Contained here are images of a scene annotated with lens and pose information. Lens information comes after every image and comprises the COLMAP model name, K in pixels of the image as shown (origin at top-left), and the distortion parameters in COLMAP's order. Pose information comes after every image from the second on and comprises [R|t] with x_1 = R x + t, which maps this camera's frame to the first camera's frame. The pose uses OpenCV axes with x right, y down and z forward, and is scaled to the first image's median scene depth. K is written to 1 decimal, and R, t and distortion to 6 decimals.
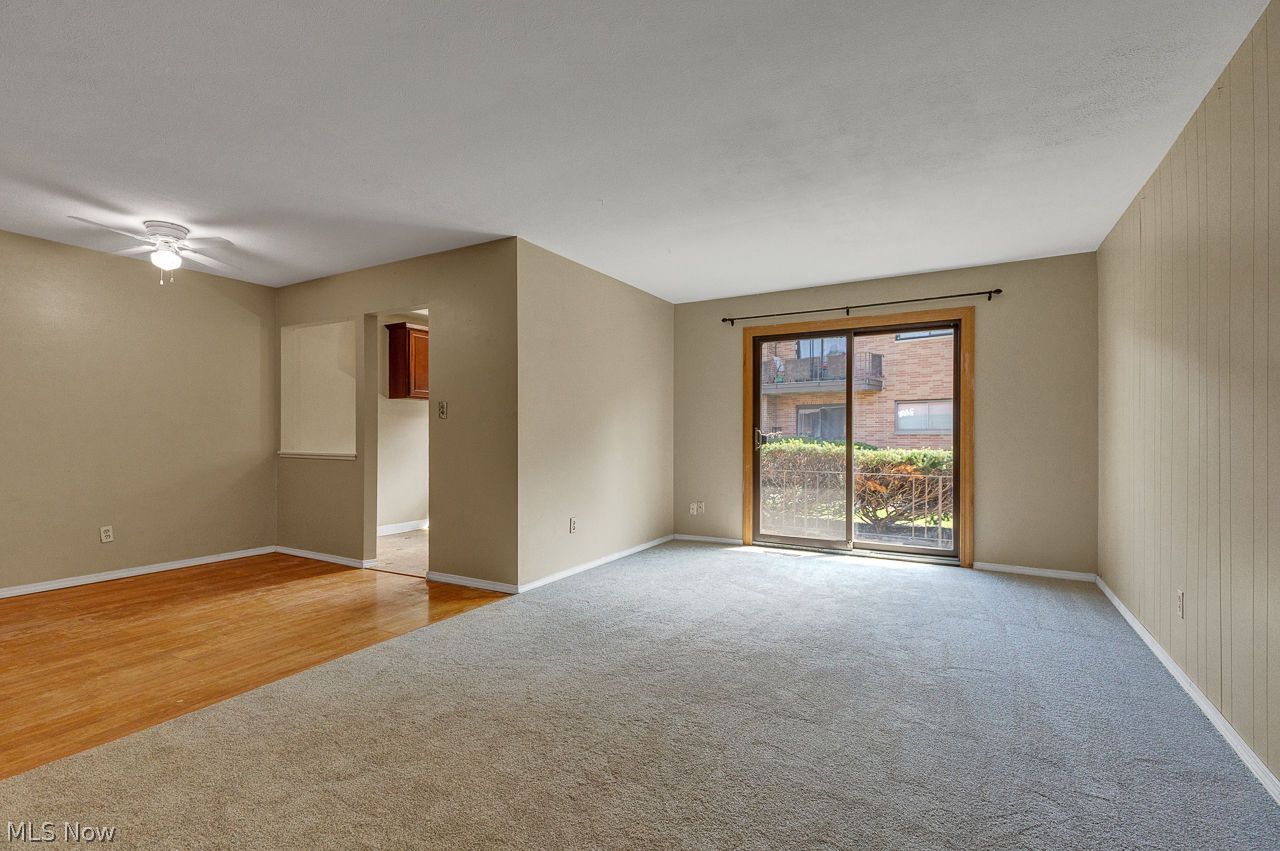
lens RADIAL K [[584.2, 0, 641.9], [0, 584.2, 432.3], [0, 0, 1]] dist [0.003591, 0.000742]
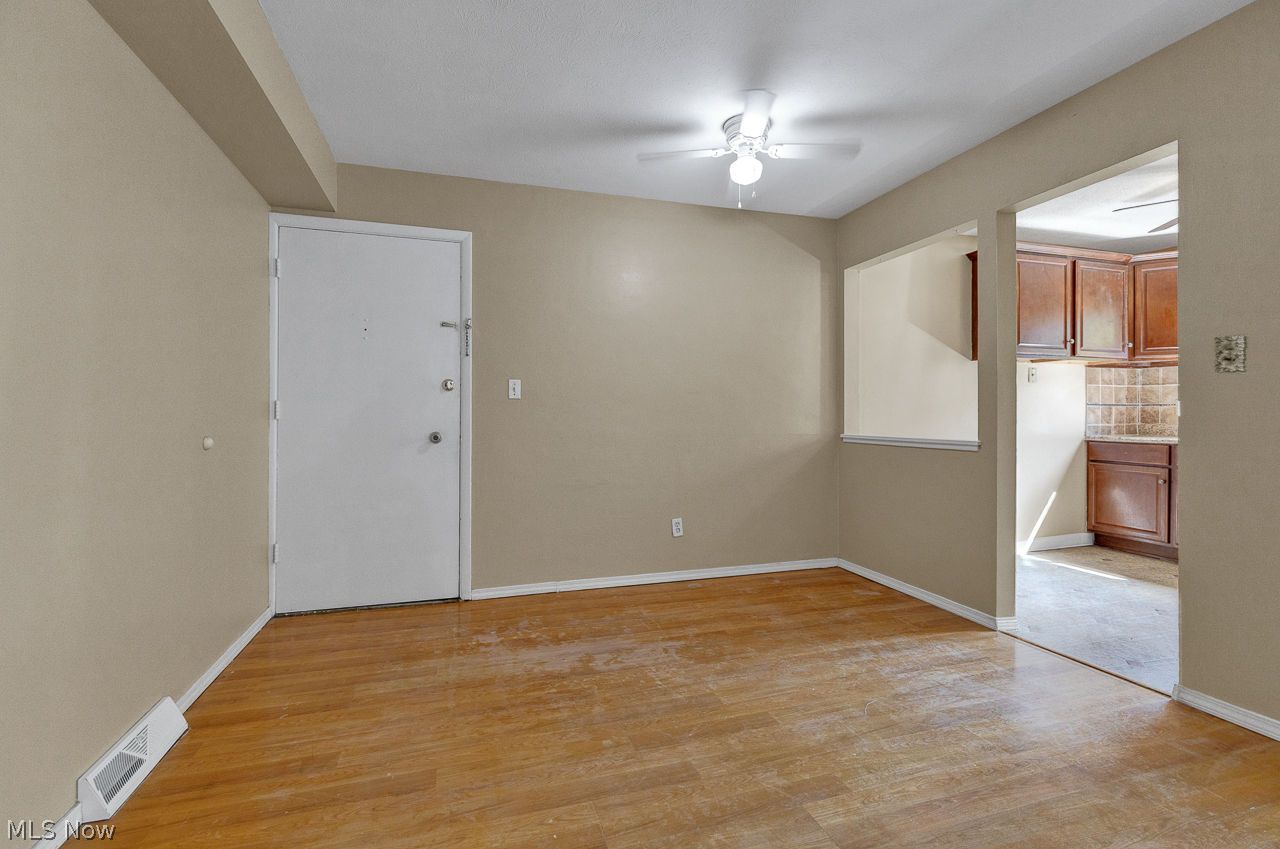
lens RADIAL K [[587.2, 0, 635.9], [0, 587.2, 416.5], [0, 0, 1]] dist [0.001586, 0.000355]
pose [[0.723962, -0.002922, -0.689833, -0.413071], [0.005258, 0.999985, 0.001283, 0.010270], [0.689820, -0.004556, 0.723967, 0.382128]]
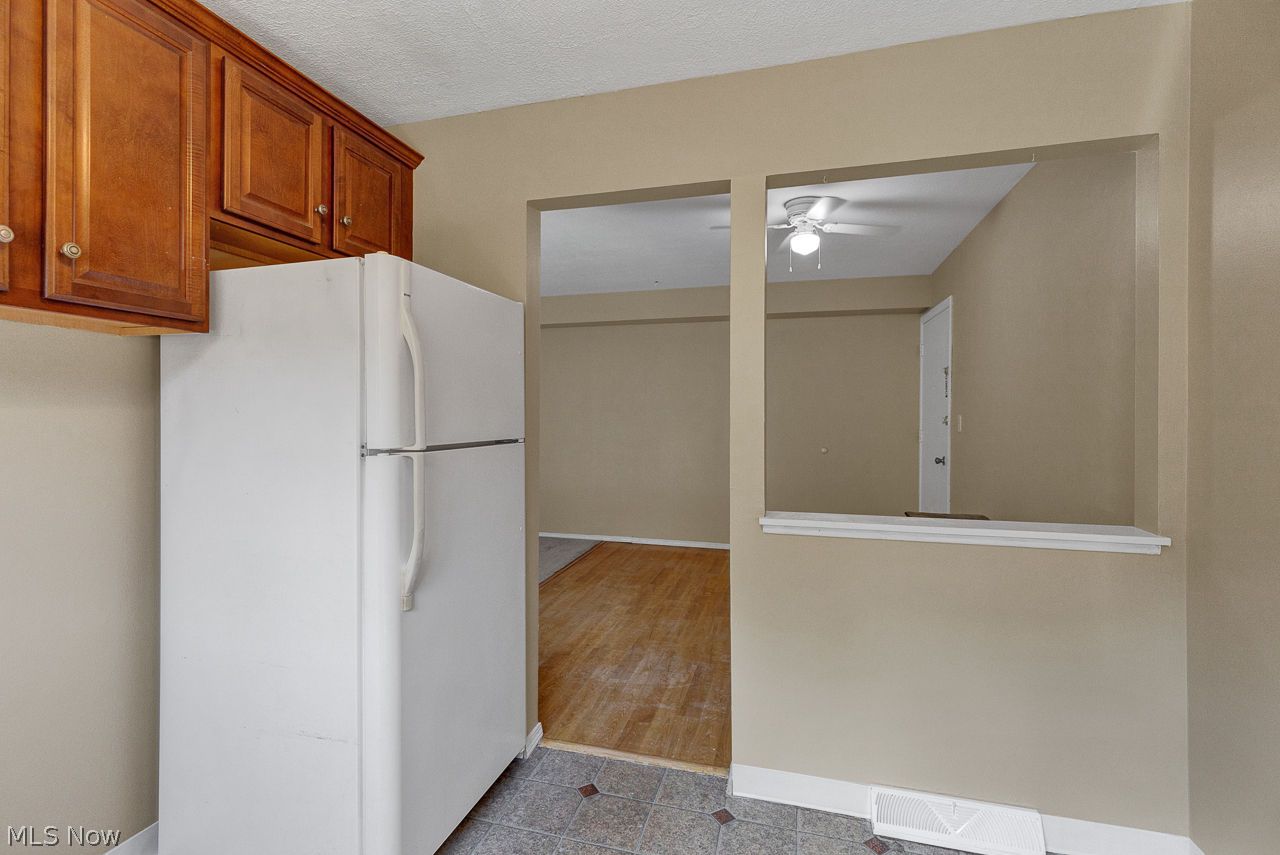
lens RADIAL K [[591.1, 0, 636.5], [0, 591.1, 414.1], [0, 0, 1]] dist [-0.000153, -0.000008]
pose [[-0.970523, -0.003425, -0.240982, -0.376147], [-0.002088, 0.999981, -0.005803, -0.042419], [0.240998, -0.005129, -0.970512, 1.792888]]
